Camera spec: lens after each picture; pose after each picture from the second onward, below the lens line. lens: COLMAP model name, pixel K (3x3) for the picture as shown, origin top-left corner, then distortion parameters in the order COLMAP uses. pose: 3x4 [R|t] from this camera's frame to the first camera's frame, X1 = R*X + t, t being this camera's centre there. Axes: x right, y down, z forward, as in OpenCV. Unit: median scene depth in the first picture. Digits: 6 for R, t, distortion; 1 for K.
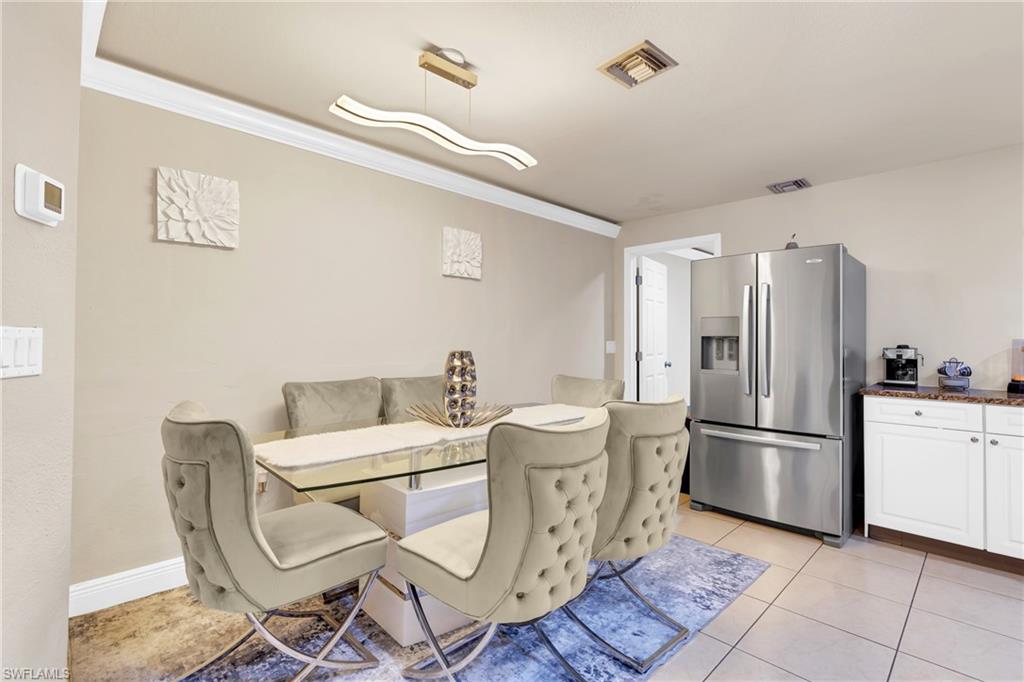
lens RADIAL K [[478.4, 0, 509.6], [0, 478.4, 338.2], [0, 0, 1]] dist [0.000586, 0.000311]
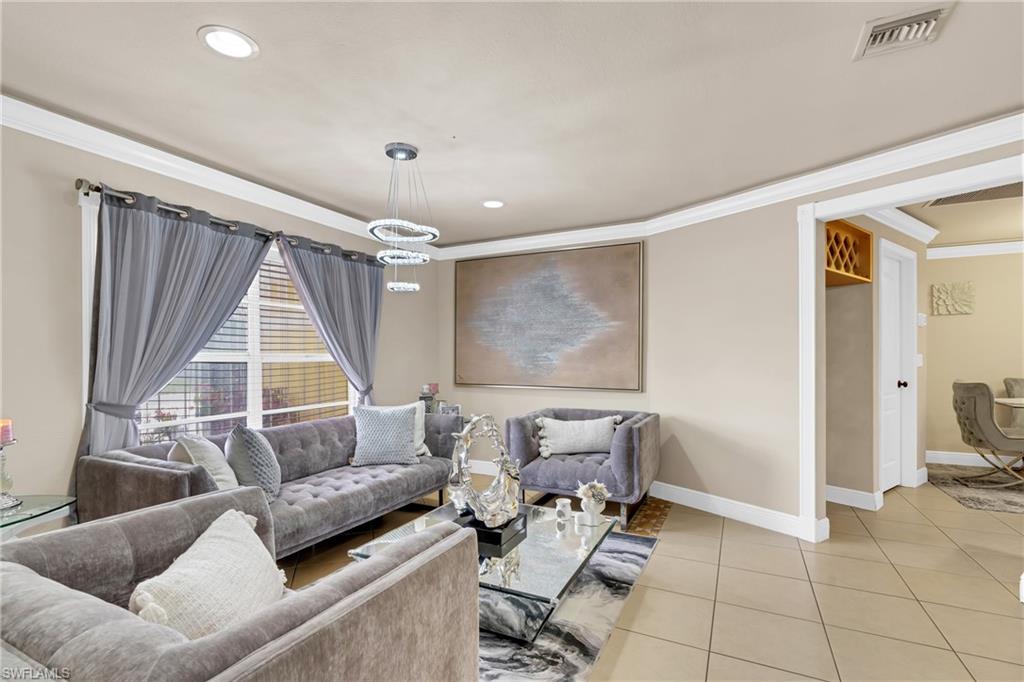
lens RADIAL K [[473.2, 0, 498.9], [0, 473.2, 355.9], [0, 0, 1]] dist [-0.002791, -0.000709]
pose [[0.321031, -0.017563, -0.946906, 0.778052], [0.000297, 0.999830, -0.018444, 0.039786], [0.947069, 0.005639, 0.320982, -1.776830]]
